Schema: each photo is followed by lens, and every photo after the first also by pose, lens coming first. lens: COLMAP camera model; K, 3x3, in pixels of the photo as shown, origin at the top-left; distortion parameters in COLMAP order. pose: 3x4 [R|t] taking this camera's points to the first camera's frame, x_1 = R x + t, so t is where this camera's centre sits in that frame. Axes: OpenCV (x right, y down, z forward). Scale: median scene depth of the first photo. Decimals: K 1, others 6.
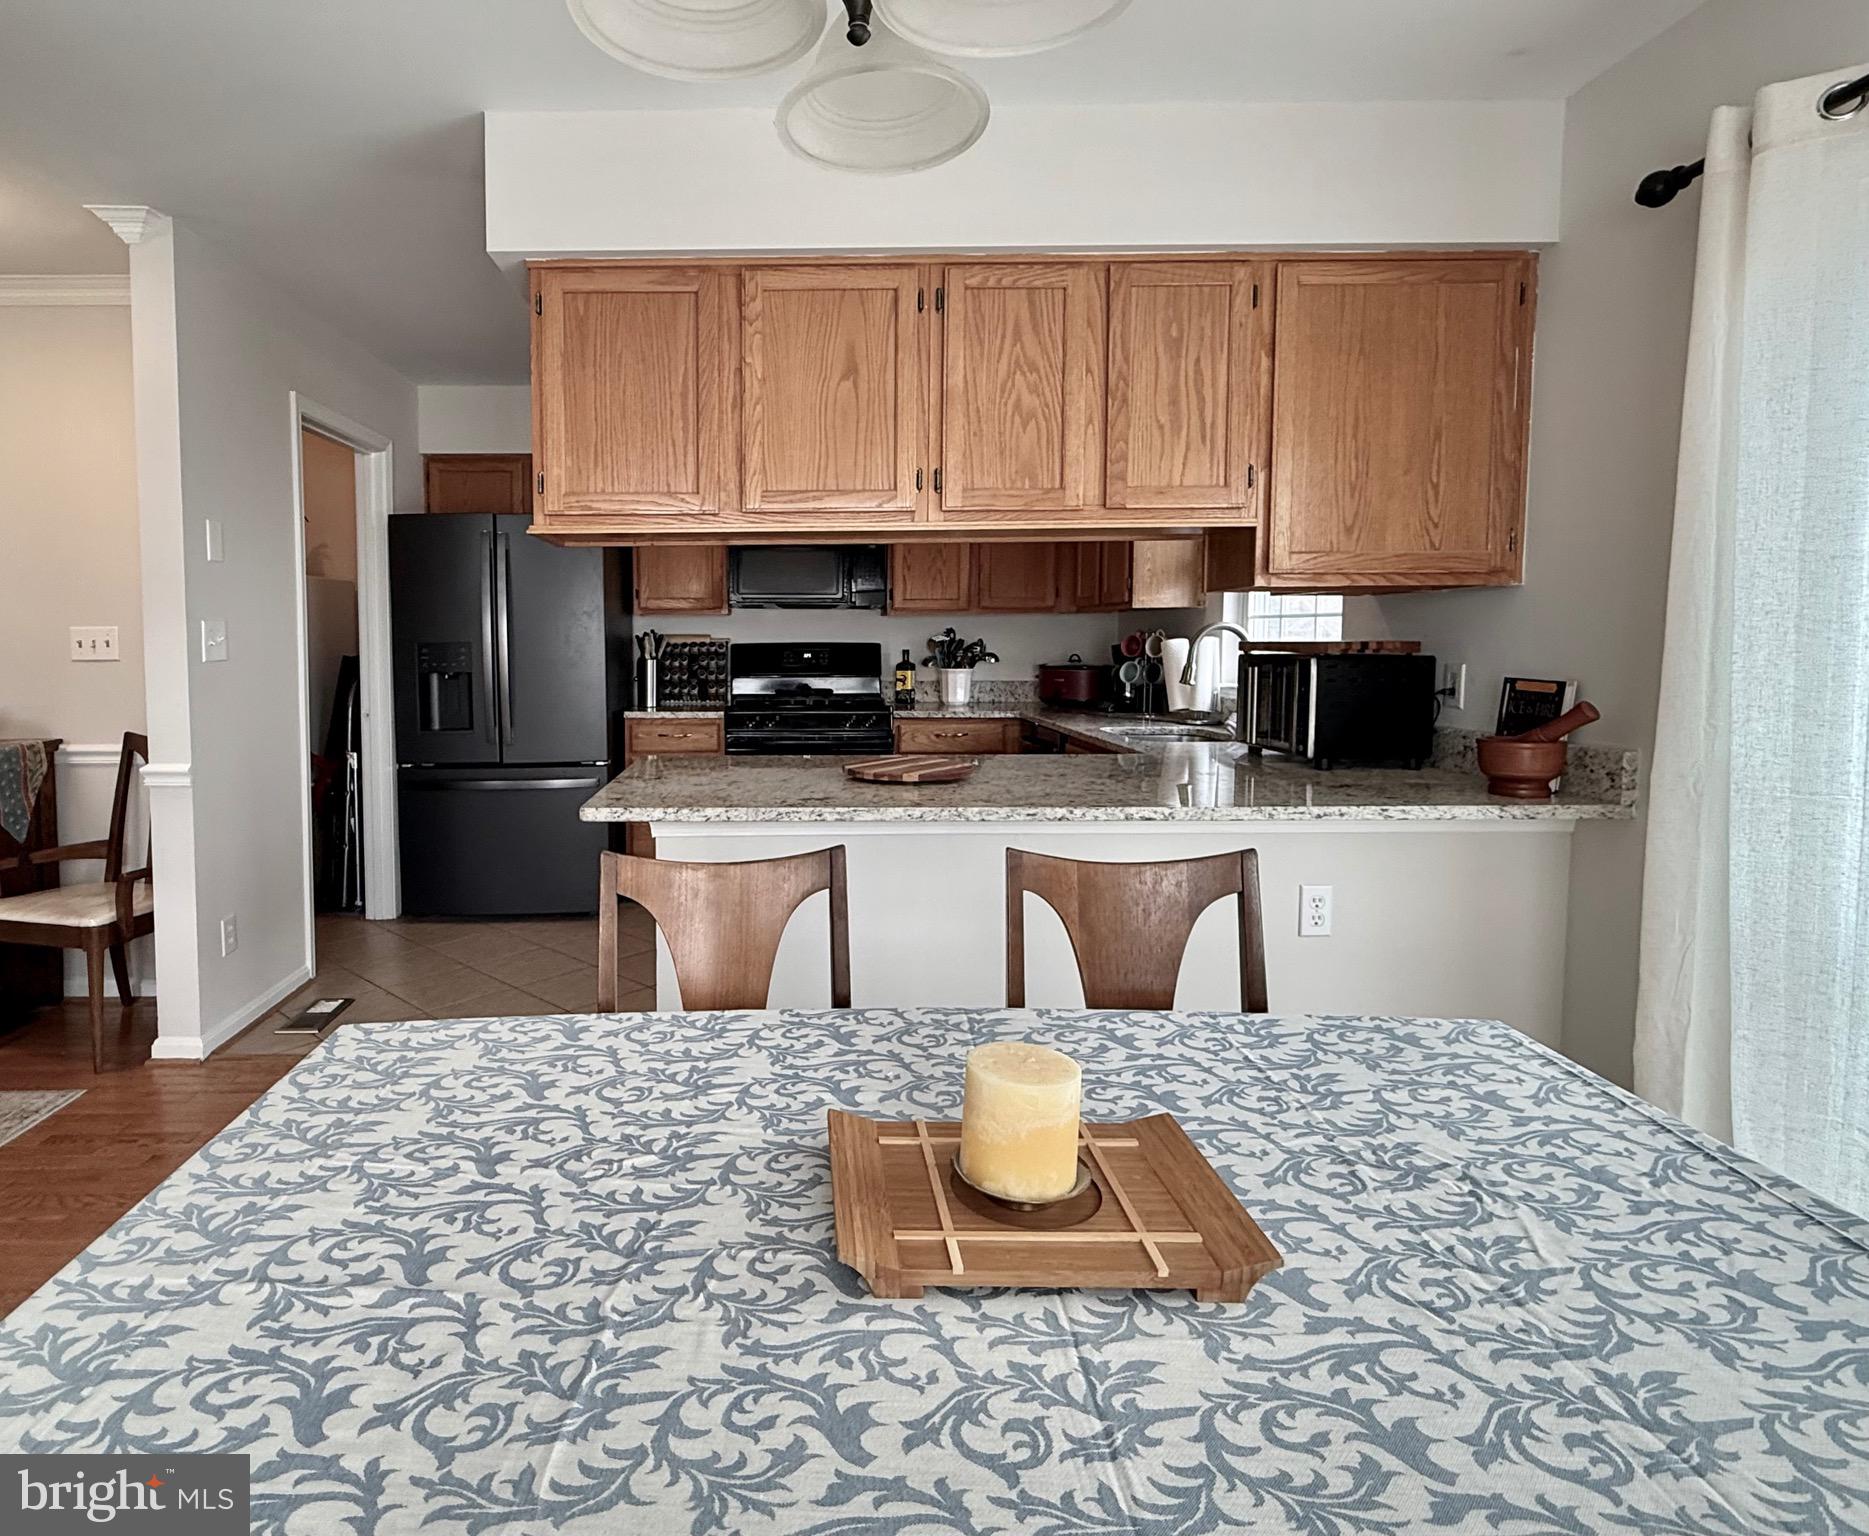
lens RADIAL K [[1005.9, 0, 798.9], [0, 1005.9, 705.1], [0, 0, 1]] dist [-0.001467, -0.003537]
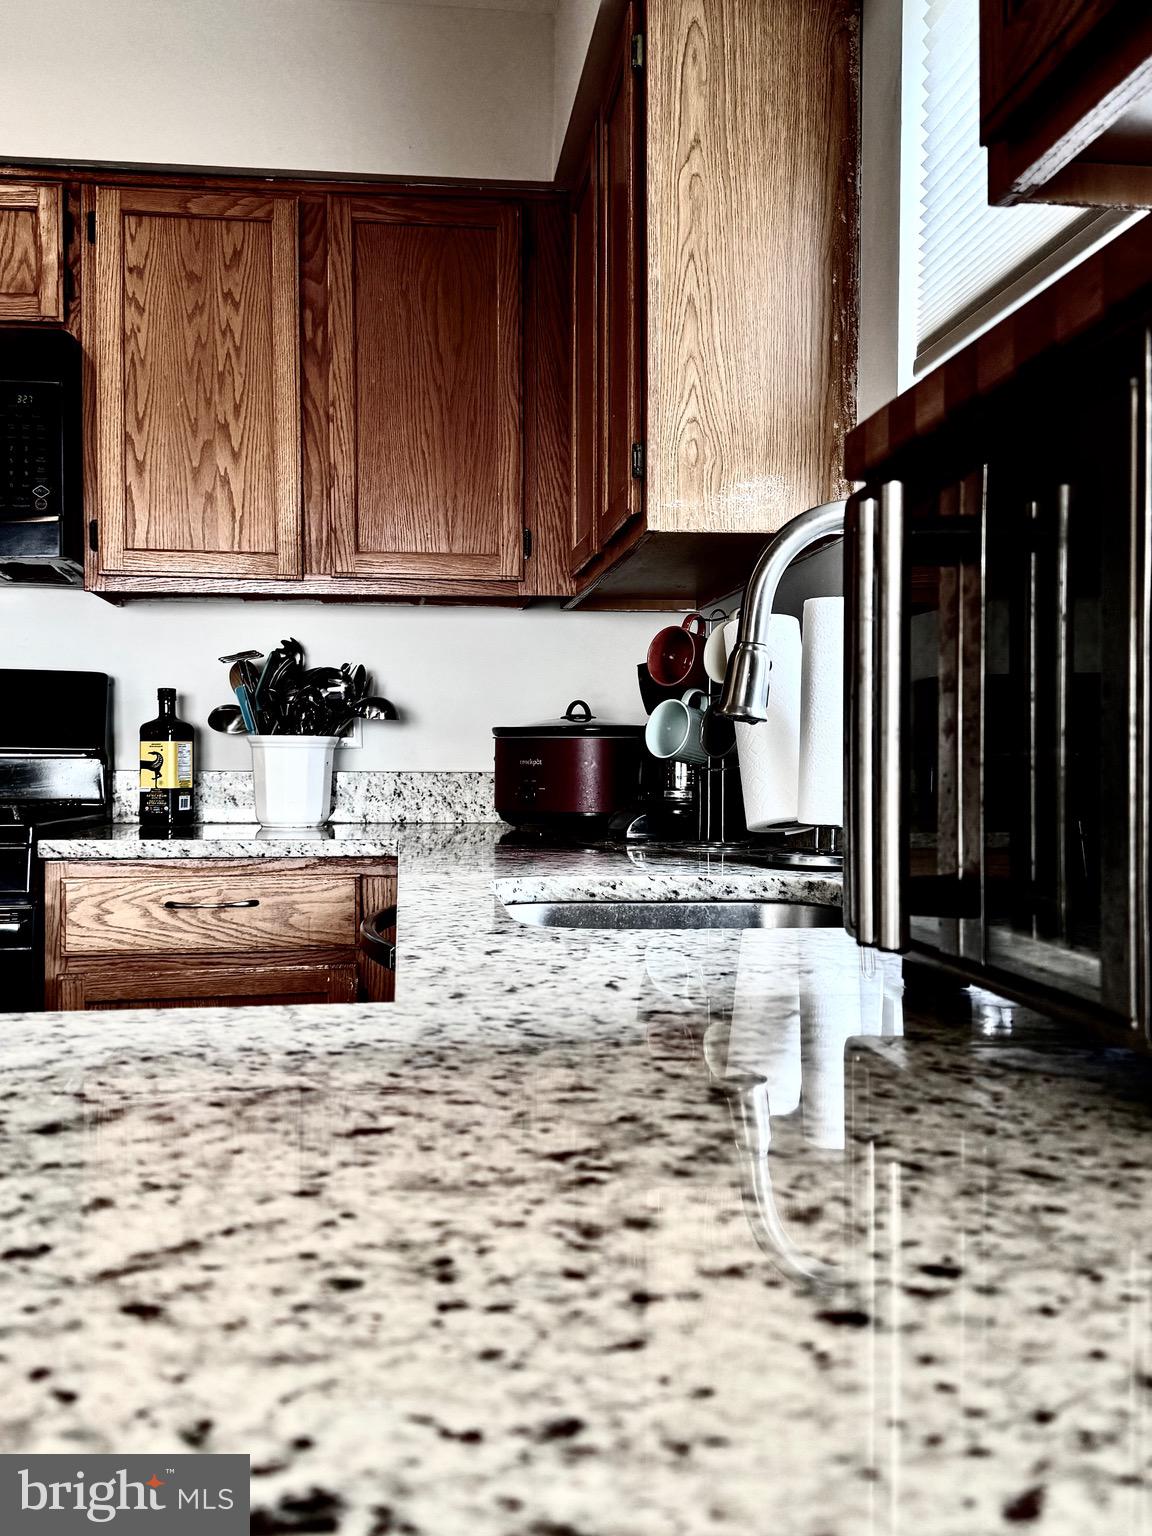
lens RADIAL K [[1467.9, 0, 571.2], [0, 1467.9, 779.5], [0, 0, 1]] dist [-0.013992, 0.000000]
pose [[0.994266, 0.001774, 0.106924, 0.281517], [0.003681, 0.998702, -0.050799, 0.014293], [-0.106875, 0.050901, 0.992969, 0.578794]]
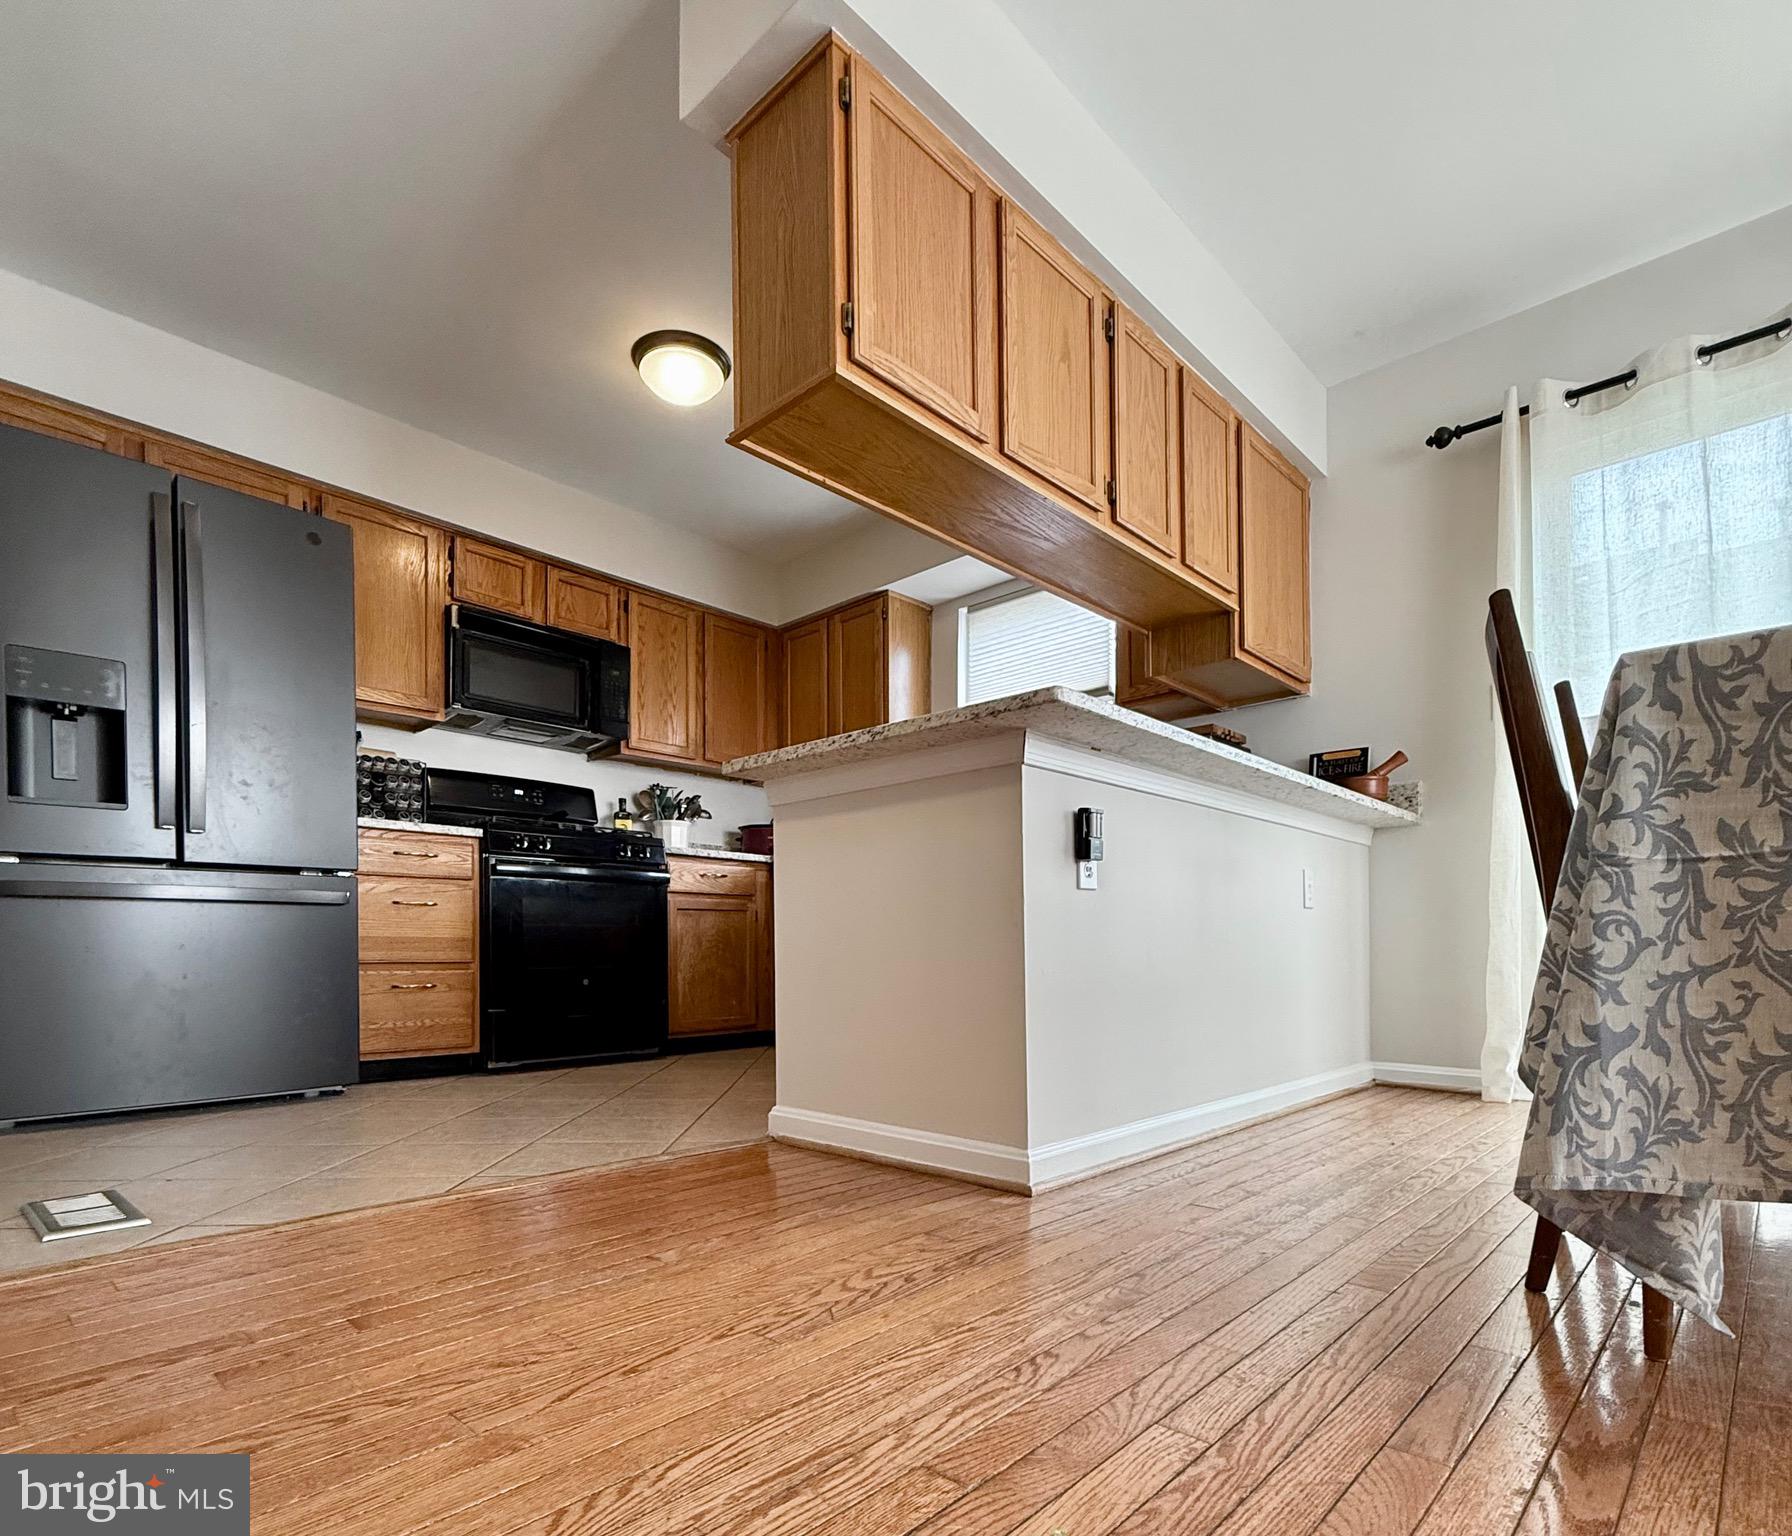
lens RADIAL K [[942.5, 0, 905.2], [0, 942.5, 943.6], [0, 0, 1]] dist [-0.005731, 0.002341]
pose [[0.704340, 0.002401, 0.709859, -0.452975], [0.047793, 0.997565, -0.050796, 0.186938], [-0.708252, 0.069704, 0.702510, 0.294487]]
